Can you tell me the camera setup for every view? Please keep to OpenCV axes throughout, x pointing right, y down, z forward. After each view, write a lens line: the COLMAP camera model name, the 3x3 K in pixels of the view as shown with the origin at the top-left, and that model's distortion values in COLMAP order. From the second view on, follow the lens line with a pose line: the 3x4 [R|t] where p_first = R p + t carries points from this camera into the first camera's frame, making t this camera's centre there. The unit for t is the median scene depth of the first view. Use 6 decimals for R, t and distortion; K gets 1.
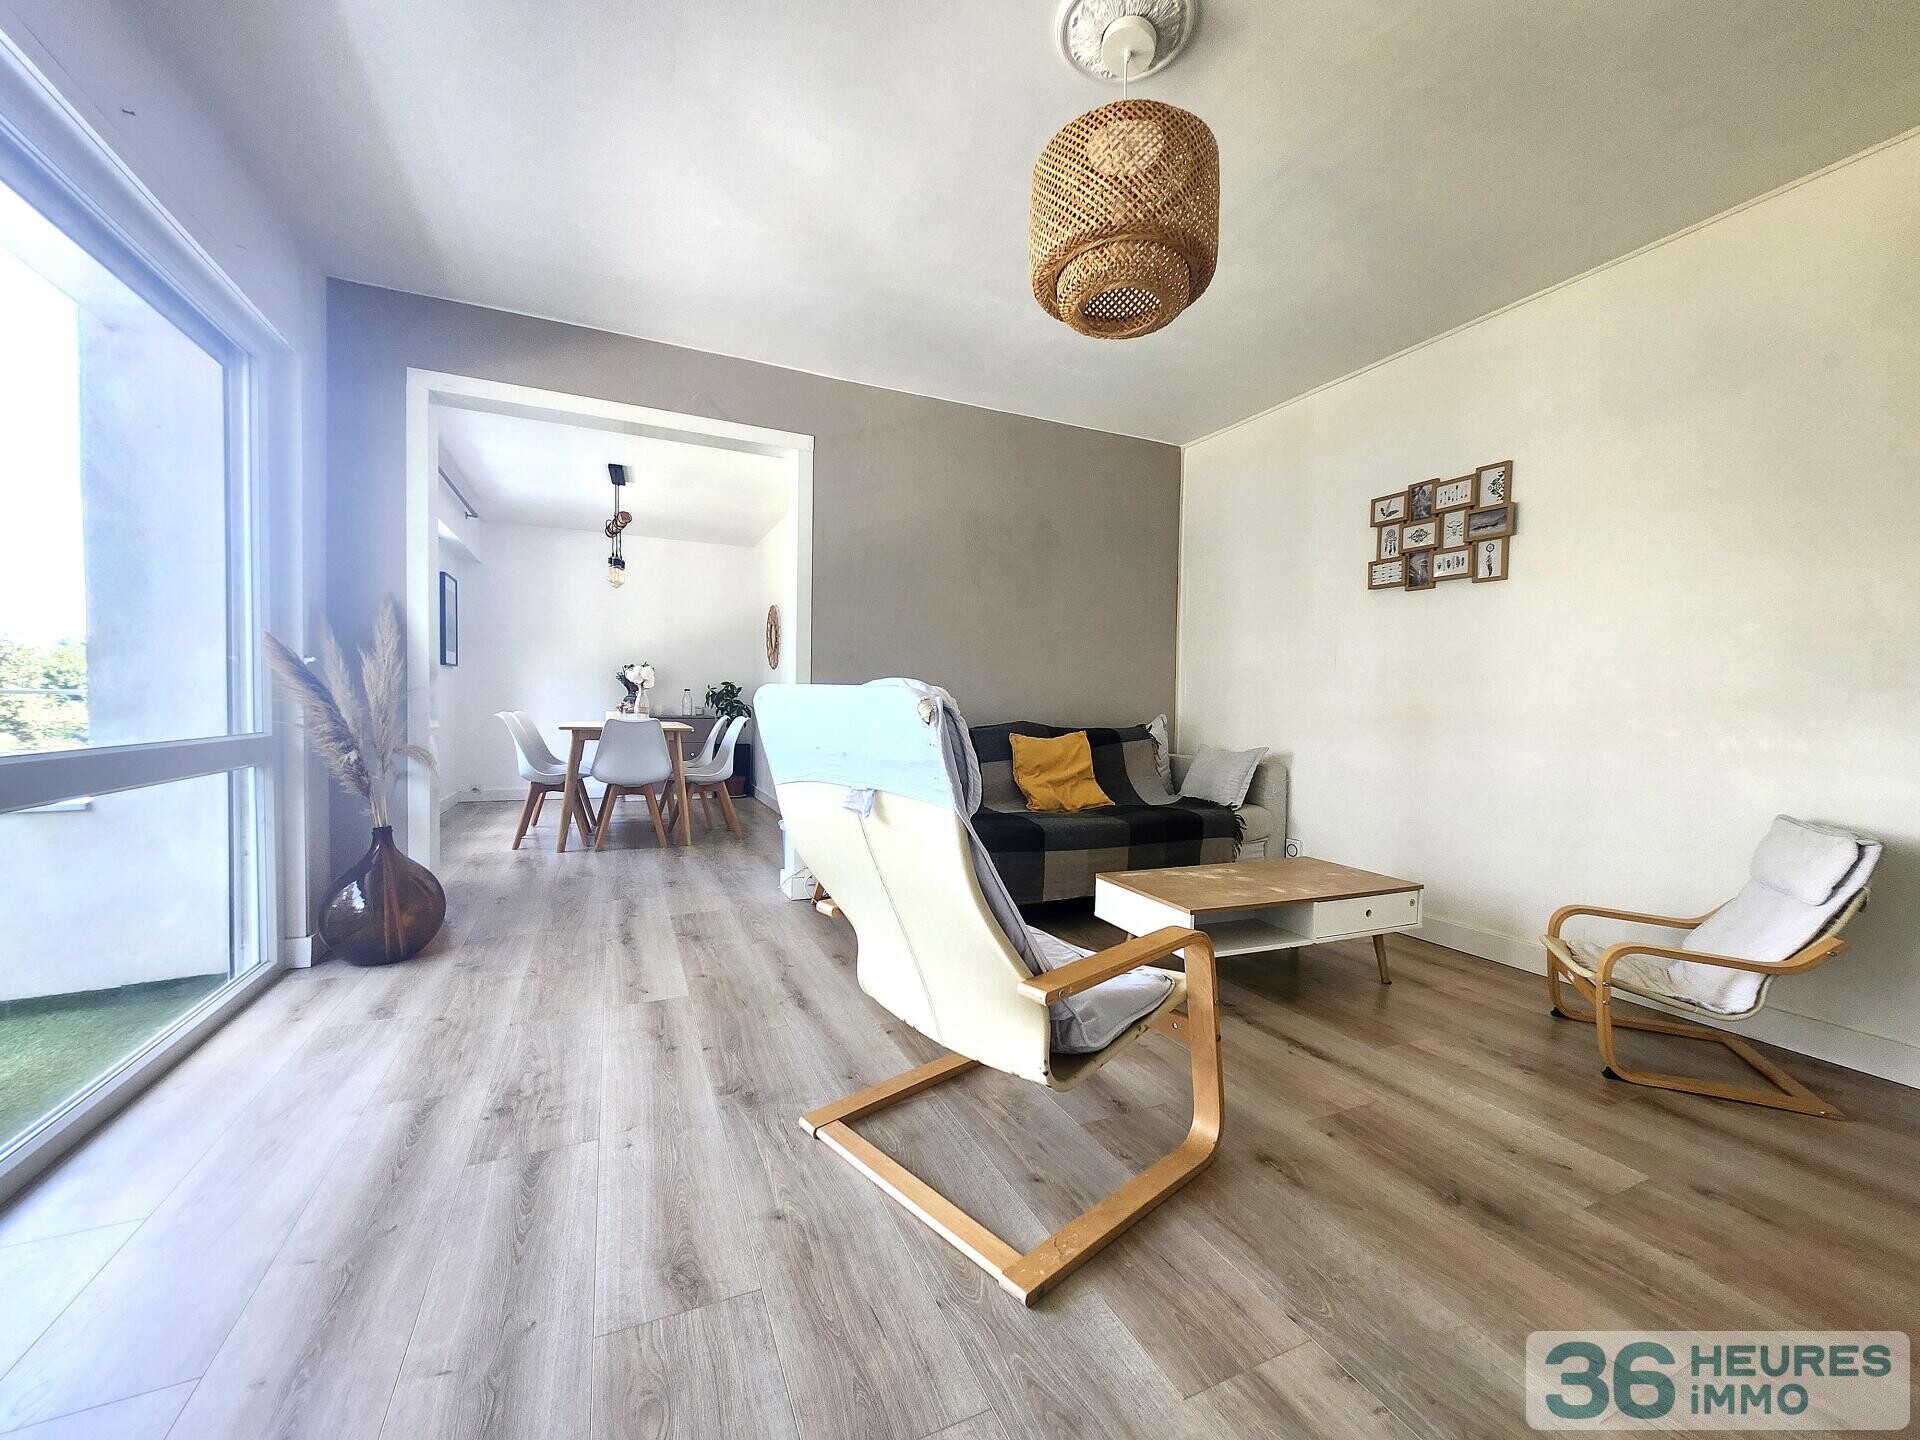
lens RADIAL K [[761.3, 0, 966.4], [0, 761.3, 716.5], [0, 0, 1]] dist [-0.001245, -0.000173]
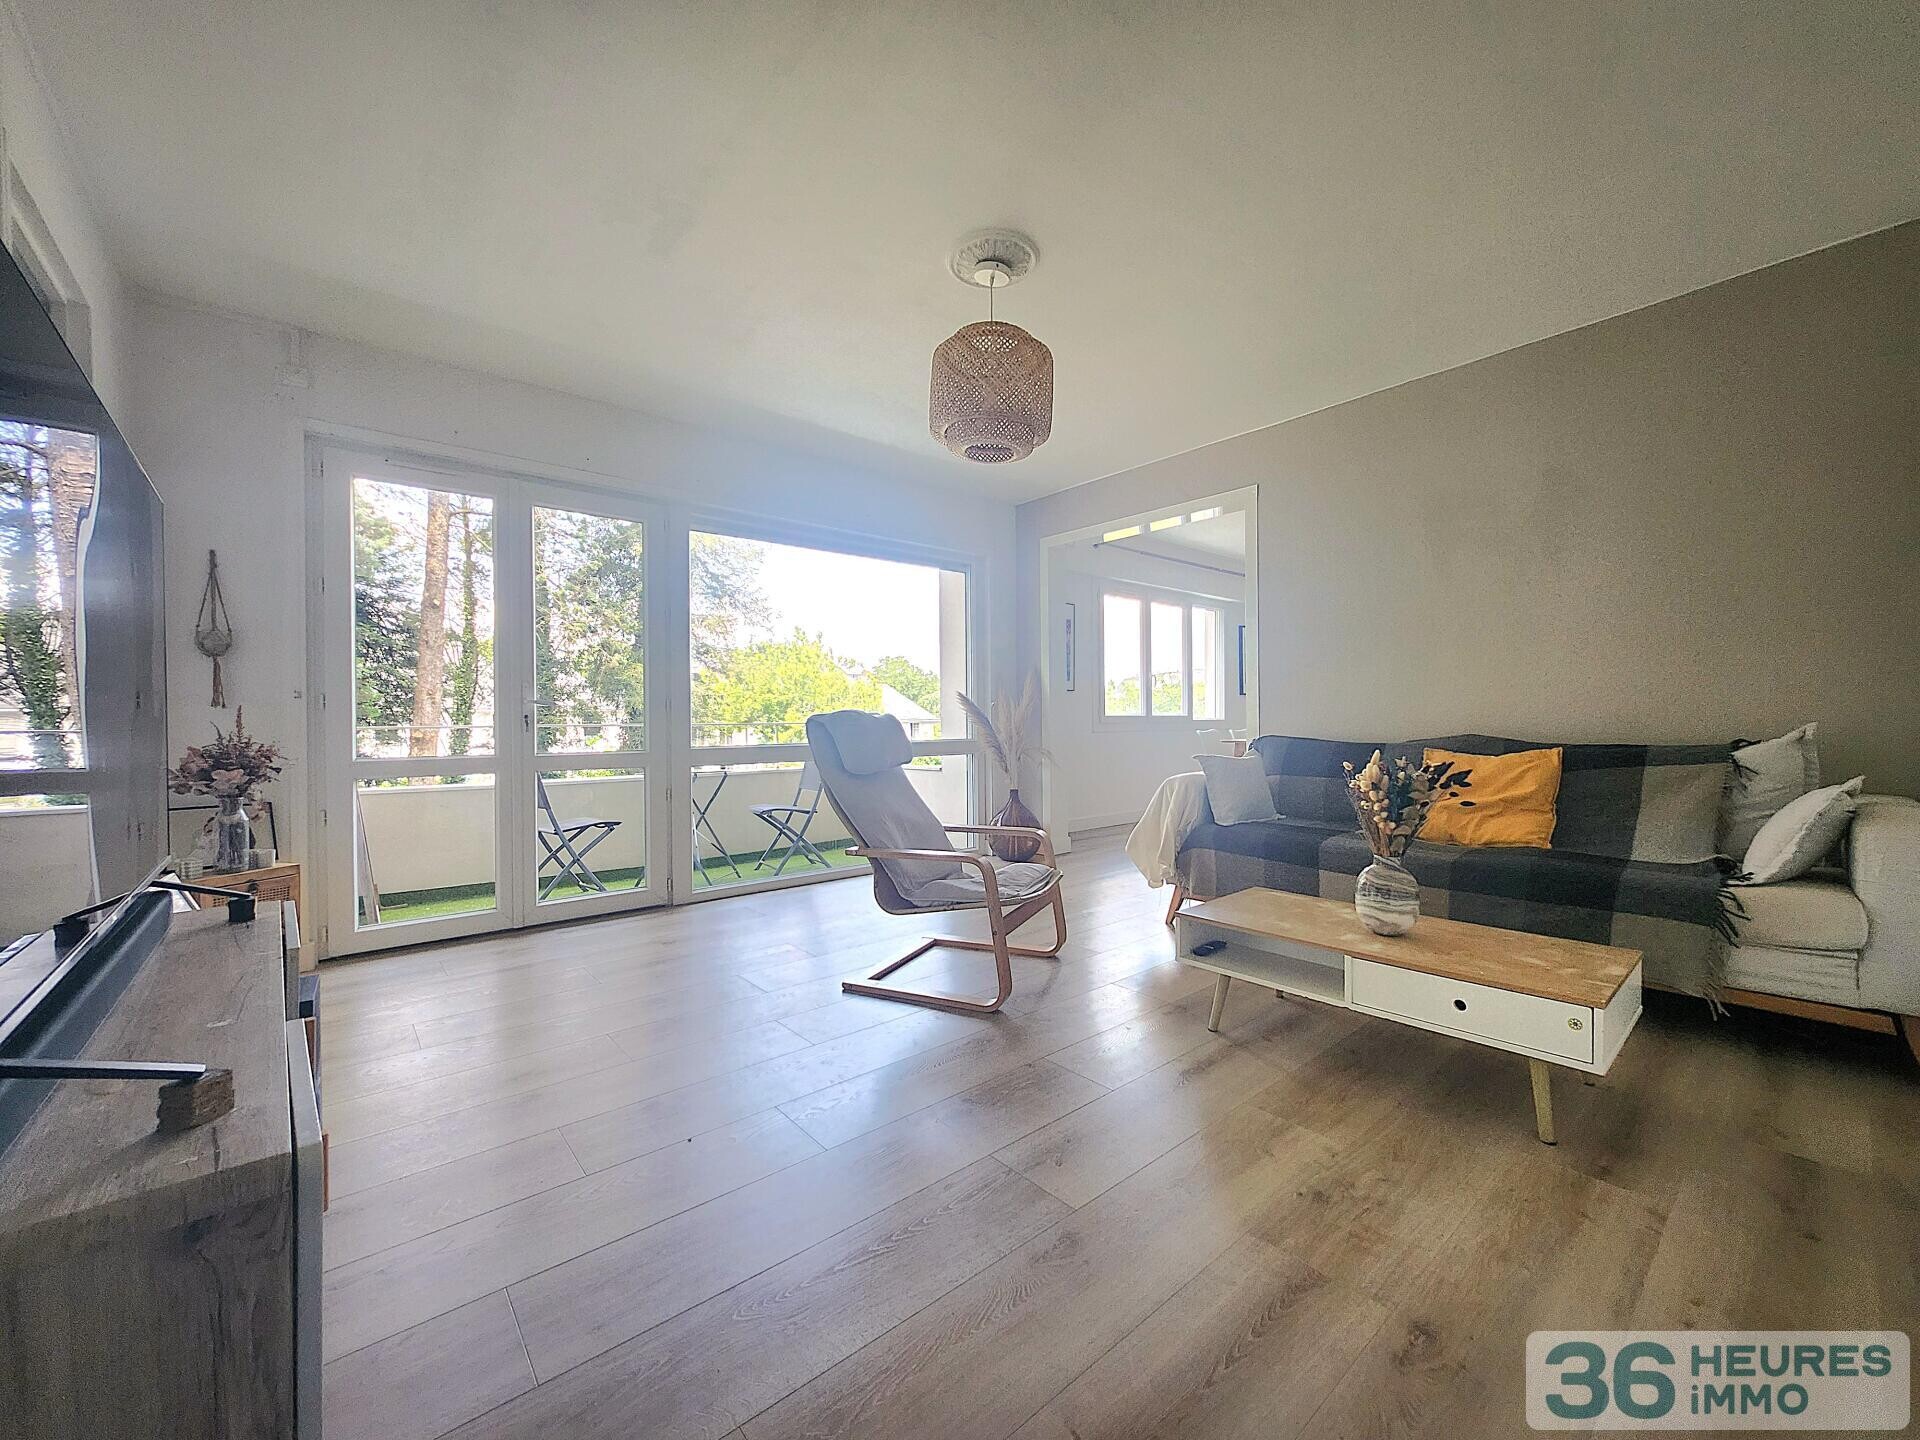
lens RADIAL K [[761.3, 0, 967.0], [0, 761.3, 723.0], [0, 0, 1]] dist [-0.001245, -0.000173]
pose [[0.278517, -0.015244, -0.960310, 0.708669], [-0.003597, 0.999850, -0.016914, 0.009832], [0.960425, 0.008165, 0.278421, 0.244902]]
